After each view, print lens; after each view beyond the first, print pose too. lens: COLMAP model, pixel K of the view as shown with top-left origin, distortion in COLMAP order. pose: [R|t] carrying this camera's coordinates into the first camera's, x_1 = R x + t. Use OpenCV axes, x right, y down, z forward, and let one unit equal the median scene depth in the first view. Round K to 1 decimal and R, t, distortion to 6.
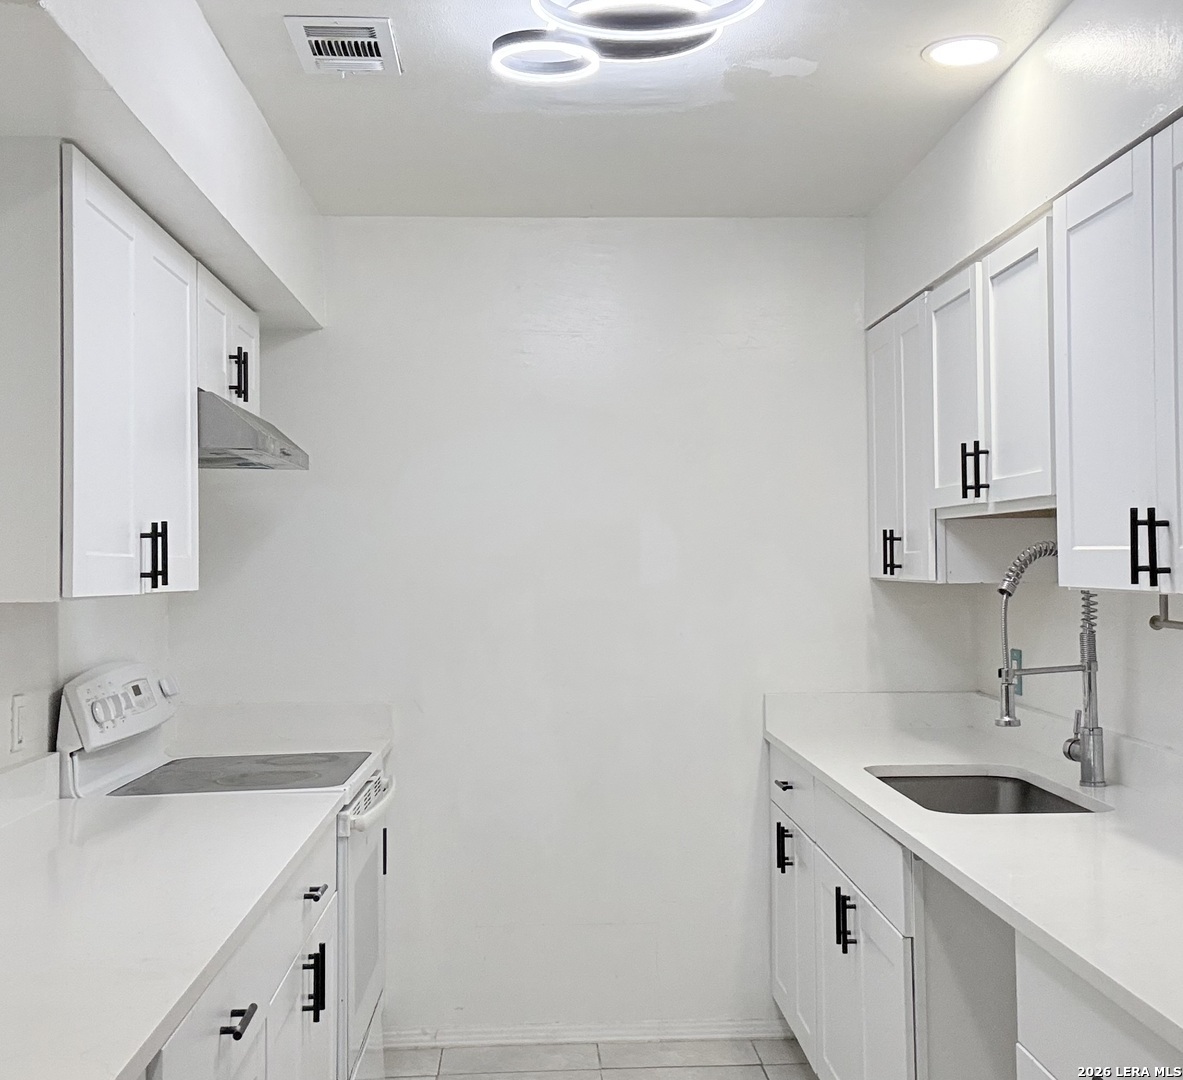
lens RADIAL K [[1482.7, 0, 591.5], [0, 1482.7, 540.0], [0, 0, 1]] dist [0.143120, -0.287685]
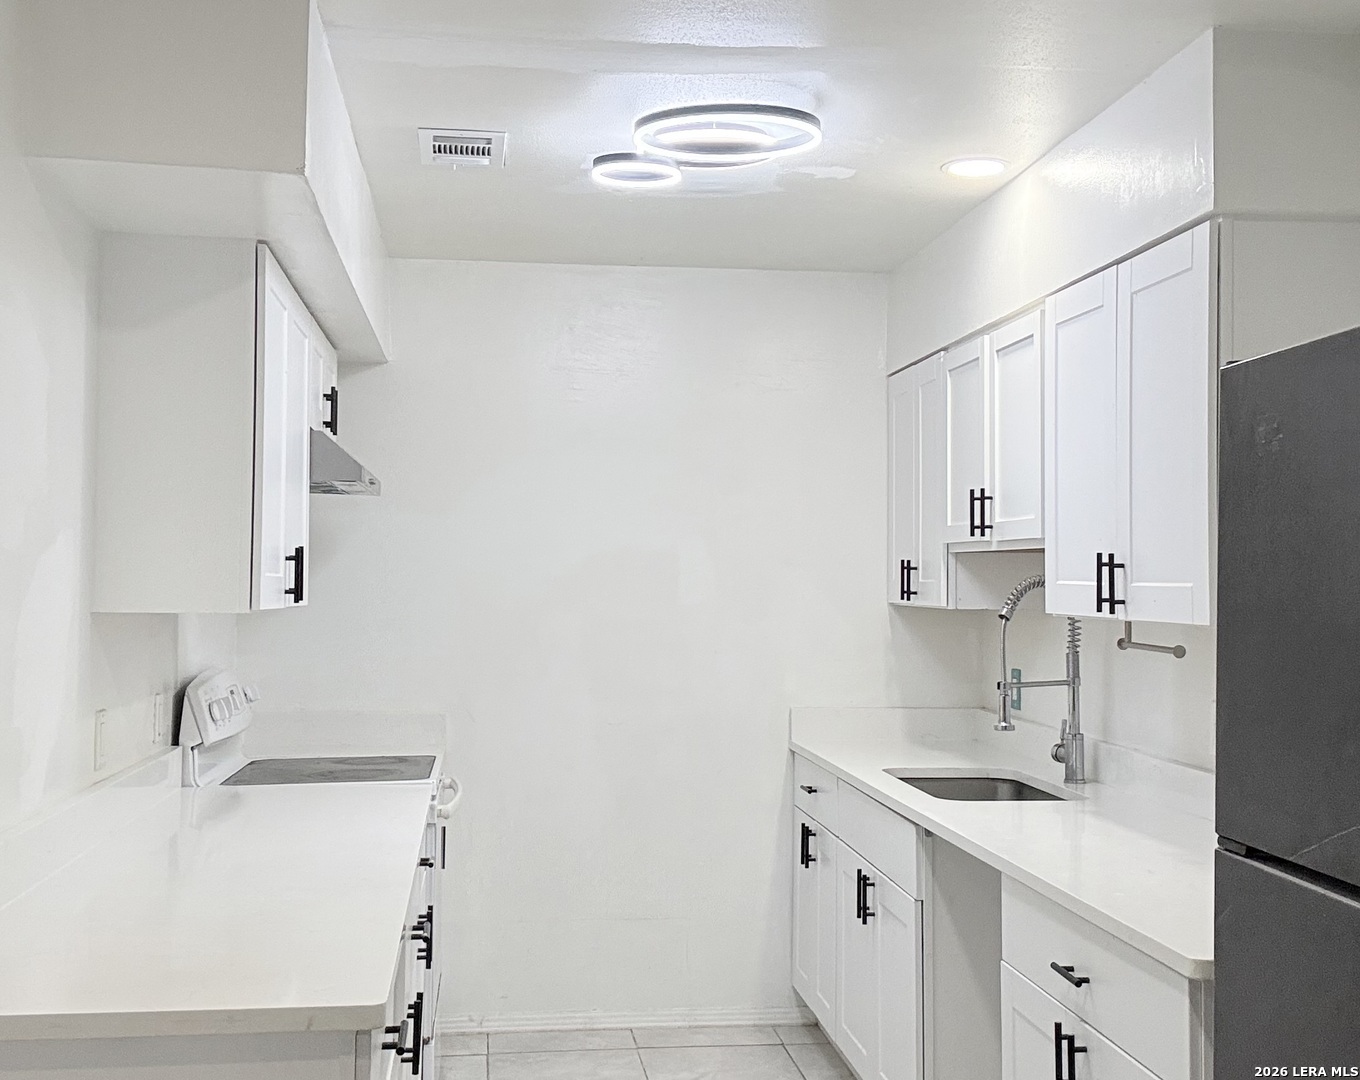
lens RADIAL K [[1712.8, 0, 680.0], [0, 1712.8, 540.0], [0, 0, 1]] dist [0.104433, -0.017482]
pose [[0.997246, 0.018300, 0.071873, -0.074951], [-0.017754, 0.999809, -0.008230, -0.010099], [-0.072010, 0.006932, 0.997380, -0.324577]]
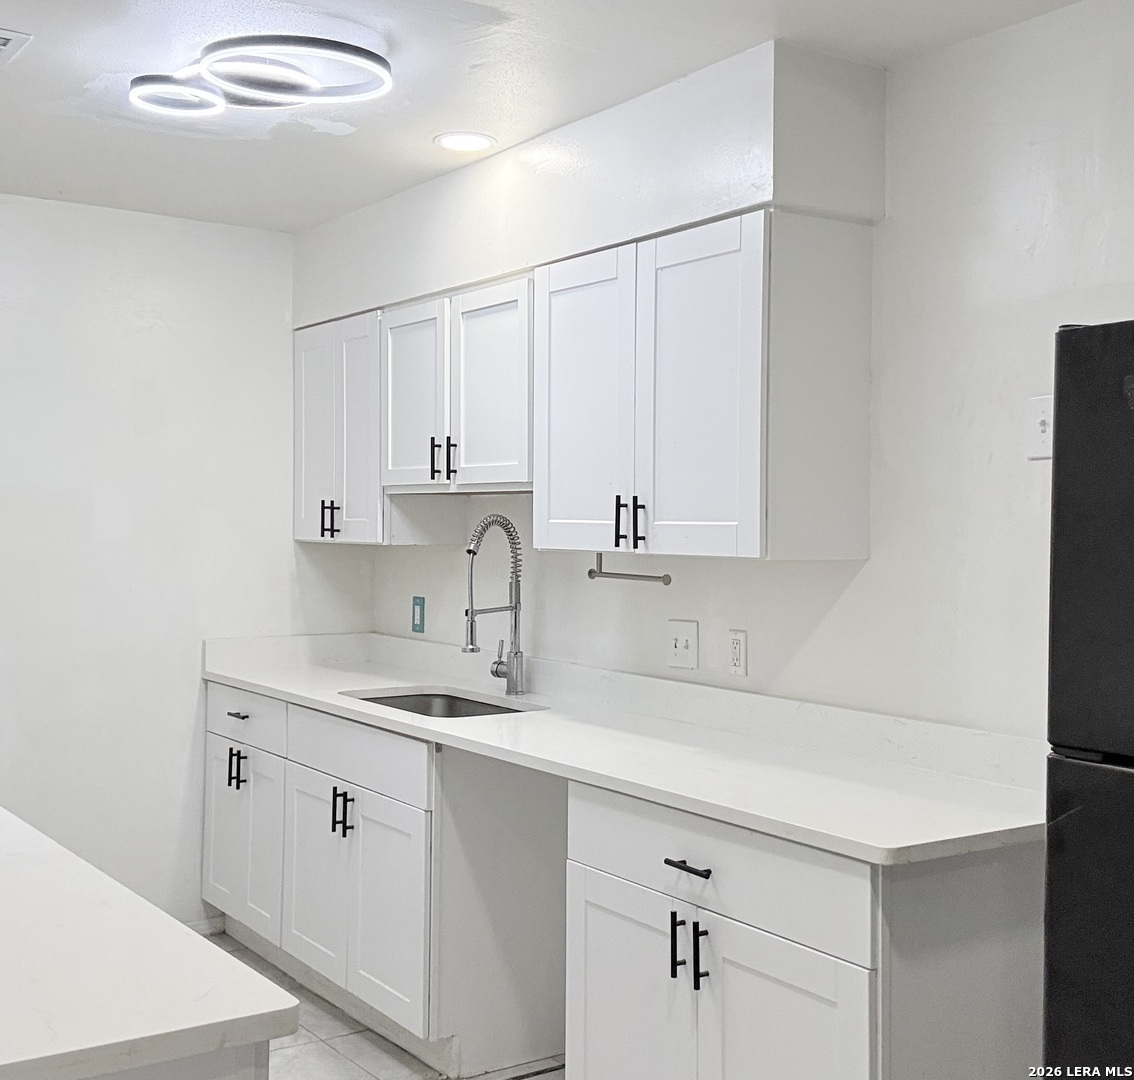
lens RADIAL K [[1426.9, 0, 567.0], [0, 1426.9, 540.0], [0, 0, 1]] dist [0.189114, -0.427367]
pose [[0.850675, 0.010800, 0.525582, -0.306481], [-0.024825, 0.999499, 0.019642, -0.002839], [-0.525106, -0.029757, 0.850516, -0.119825]]
